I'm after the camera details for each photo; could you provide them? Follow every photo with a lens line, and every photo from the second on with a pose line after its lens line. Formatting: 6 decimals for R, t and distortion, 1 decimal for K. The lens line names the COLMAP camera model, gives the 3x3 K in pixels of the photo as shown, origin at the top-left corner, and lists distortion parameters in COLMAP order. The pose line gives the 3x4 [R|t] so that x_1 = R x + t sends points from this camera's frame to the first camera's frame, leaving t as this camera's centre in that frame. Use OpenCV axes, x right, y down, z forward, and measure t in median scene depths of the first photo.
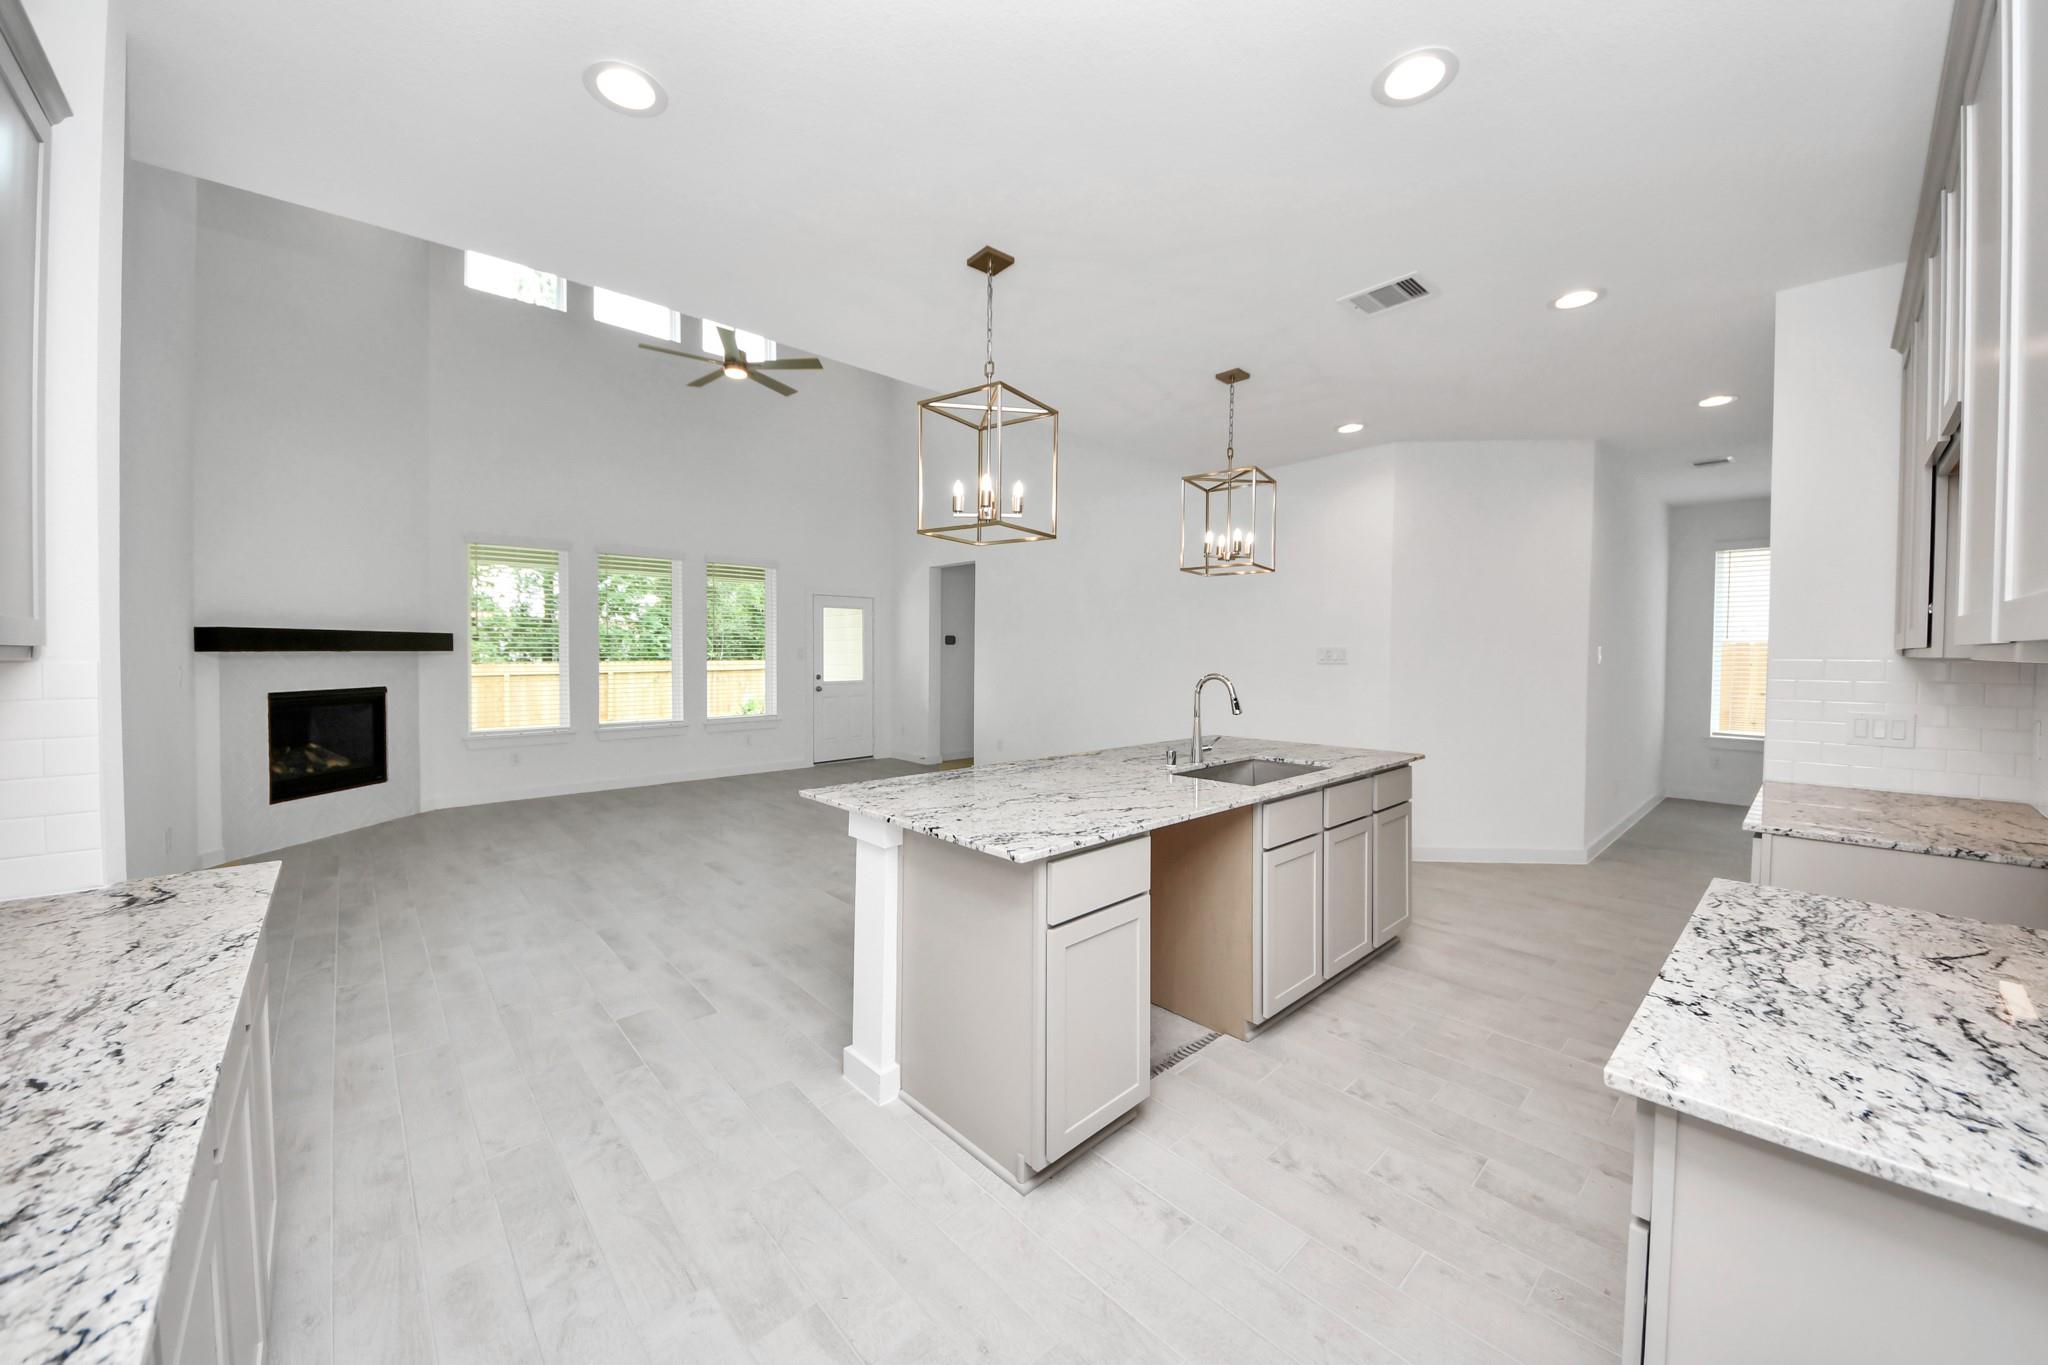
lens RADIAL K [[730.8, 0, 1000.5], [0, 730.8, 661.3], [0, 0, 1]] dist [0.010420, -0.004167]
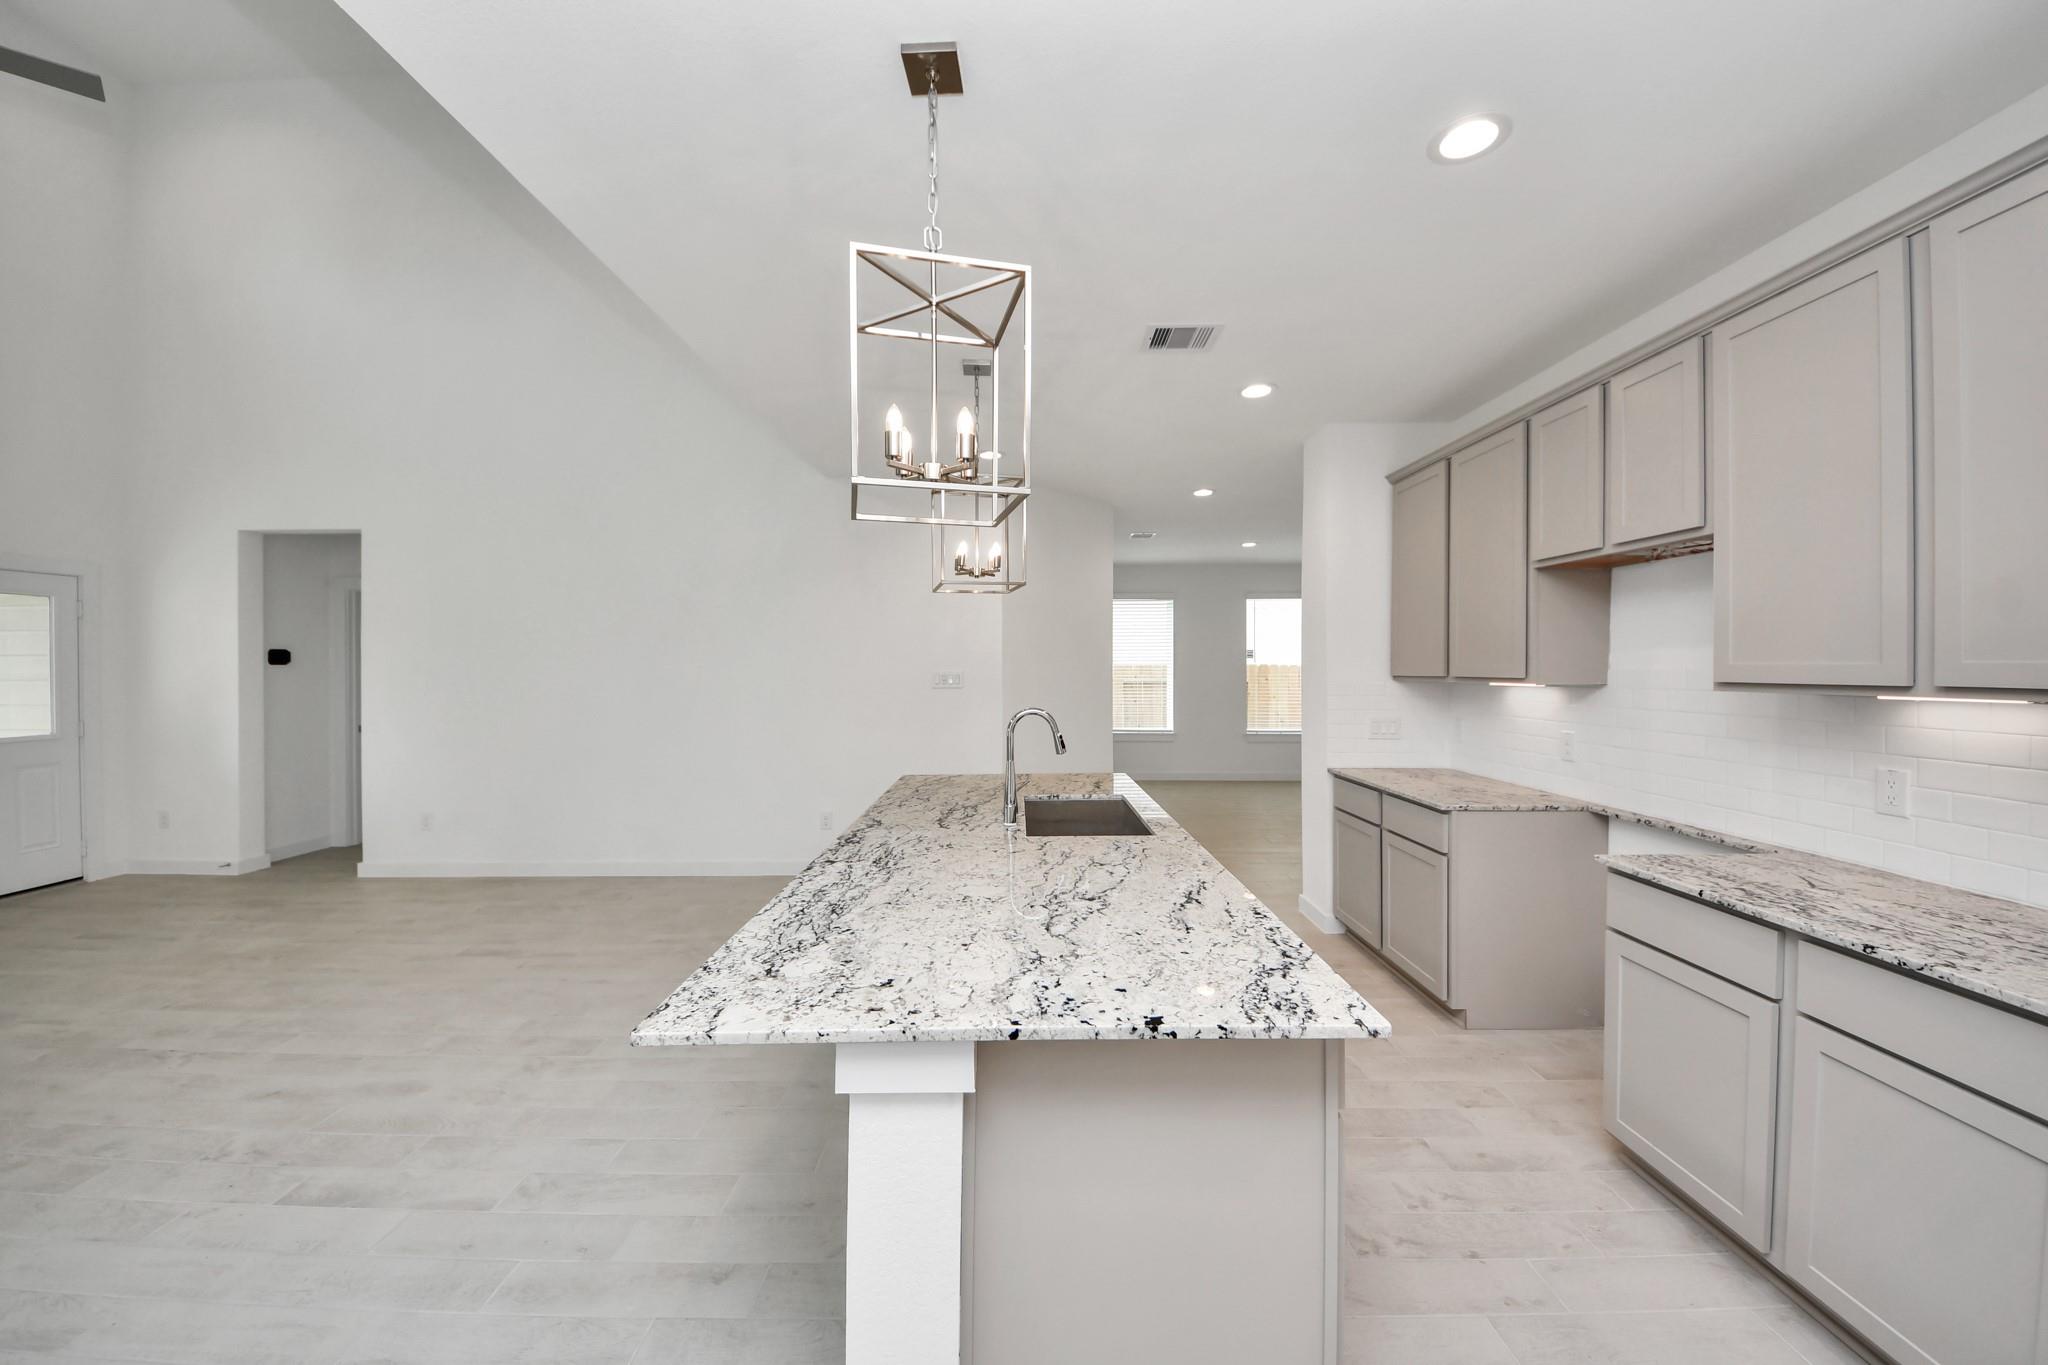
lens RADIAL K [[739.8, 0, 1033.3], [0, 739.8, 666.8], [0, 0, 1]] dist [0.012373, -0.009445]
pose [[0.668820, -0.007717, 0.743384, -0.356589], [0.016633, 0.999851, -0.004585, -0.025741], [-0.743238, 0.015431, 0.668849, 0.430620]]
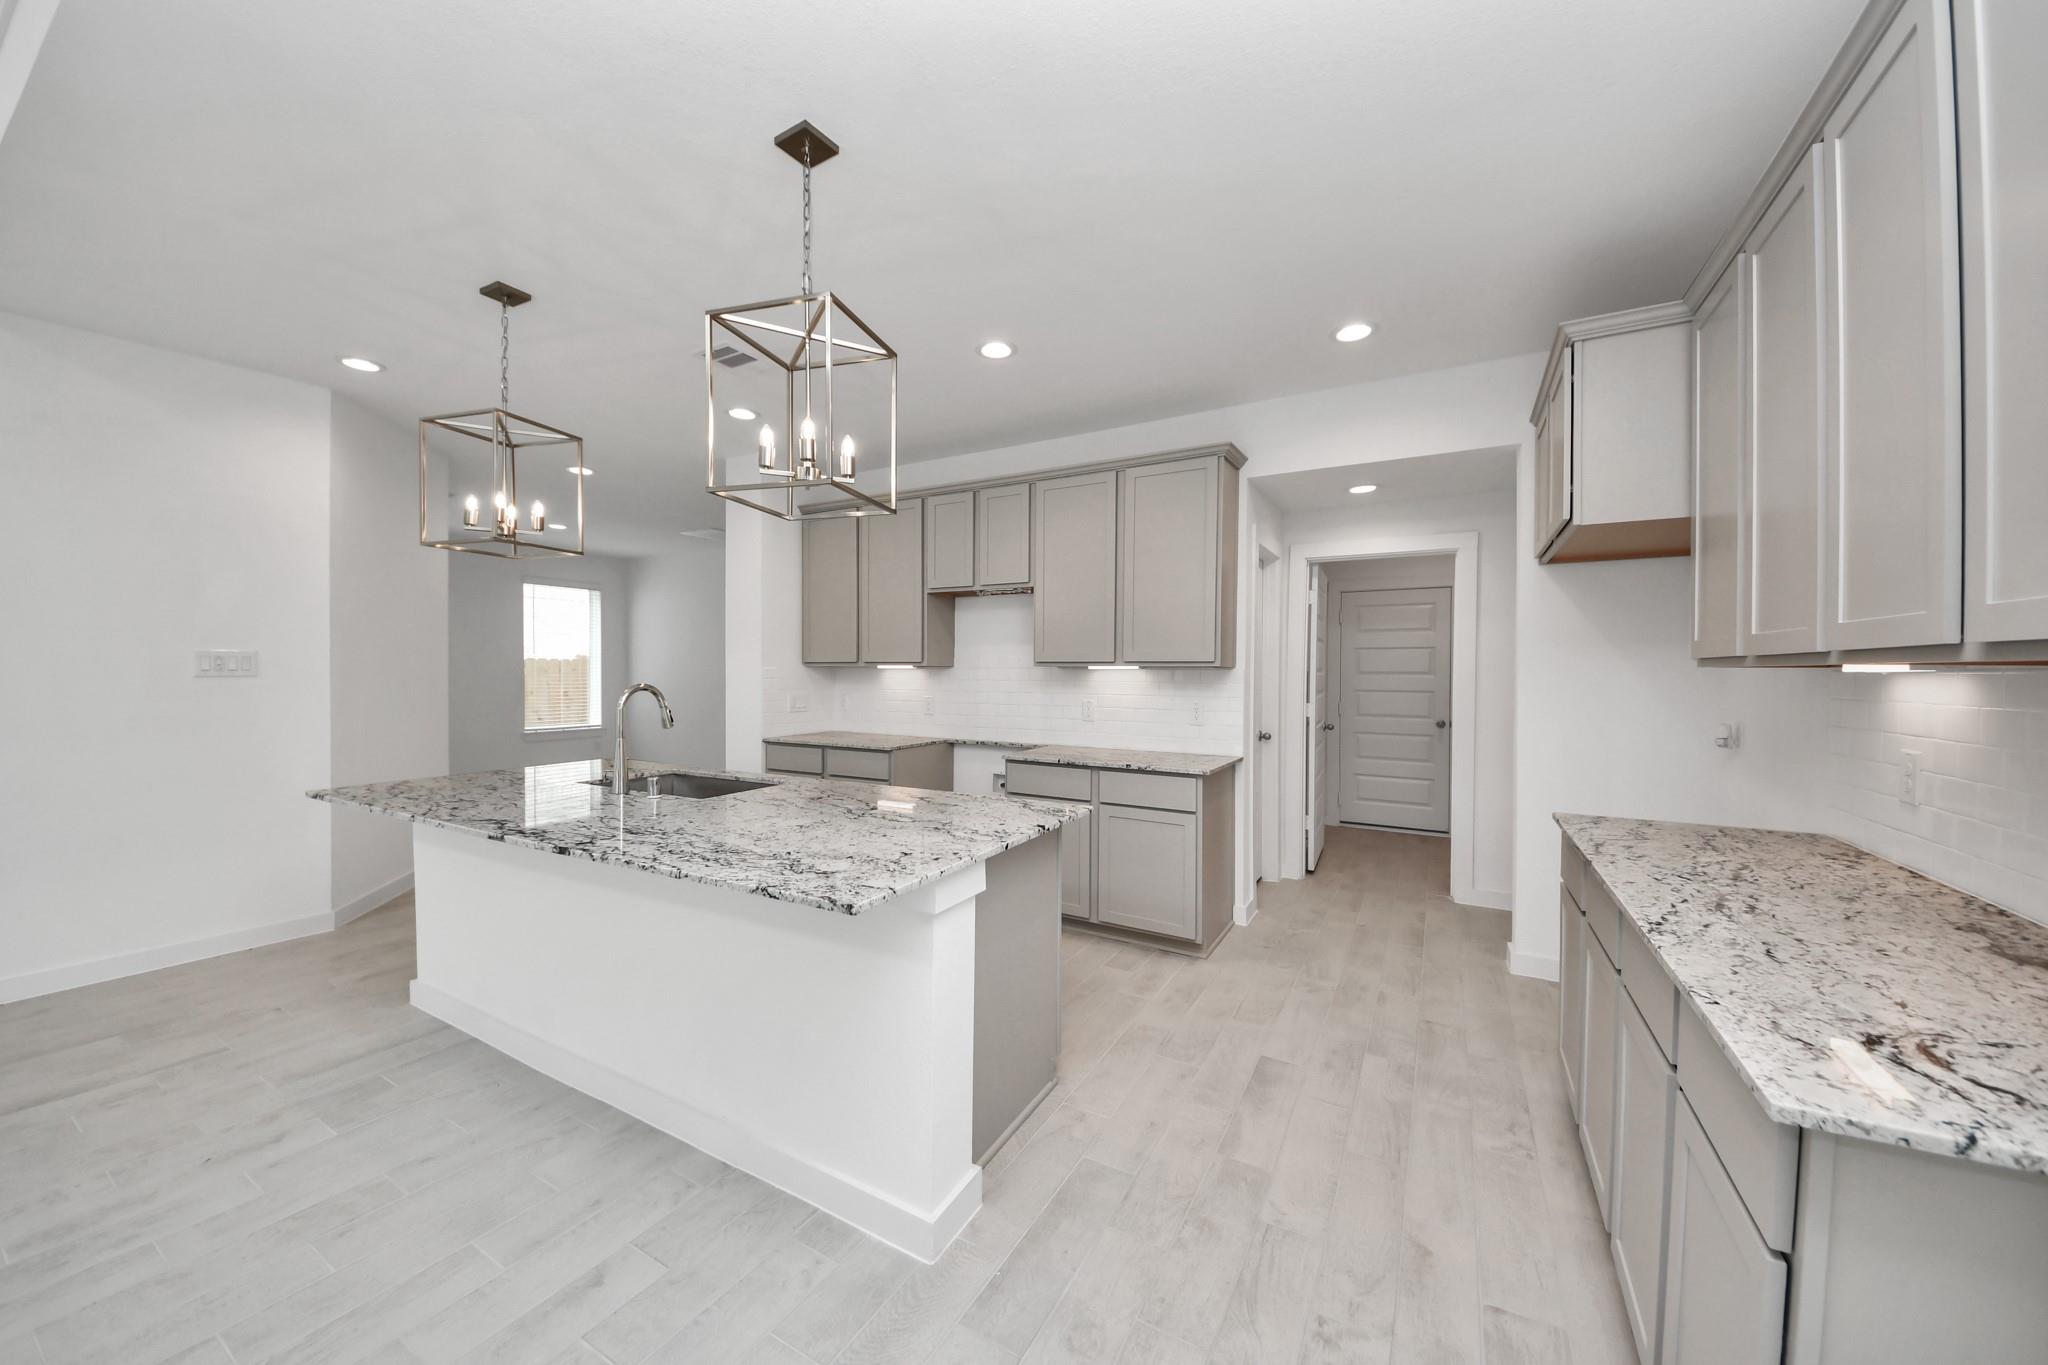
lens RADIAL K [[740.4, 0, 1016.2], [0, 740.4, 676.1], [0, 0, 1]] dist [0.024442, -0.000010]
pose [[-0.310087, -0.016807, 0.950559, -0.705016], [0.006740, 0.999780, 0.019876, -0.005950], [-0.950684, 0.012570, -0.309906, 0.878201]]
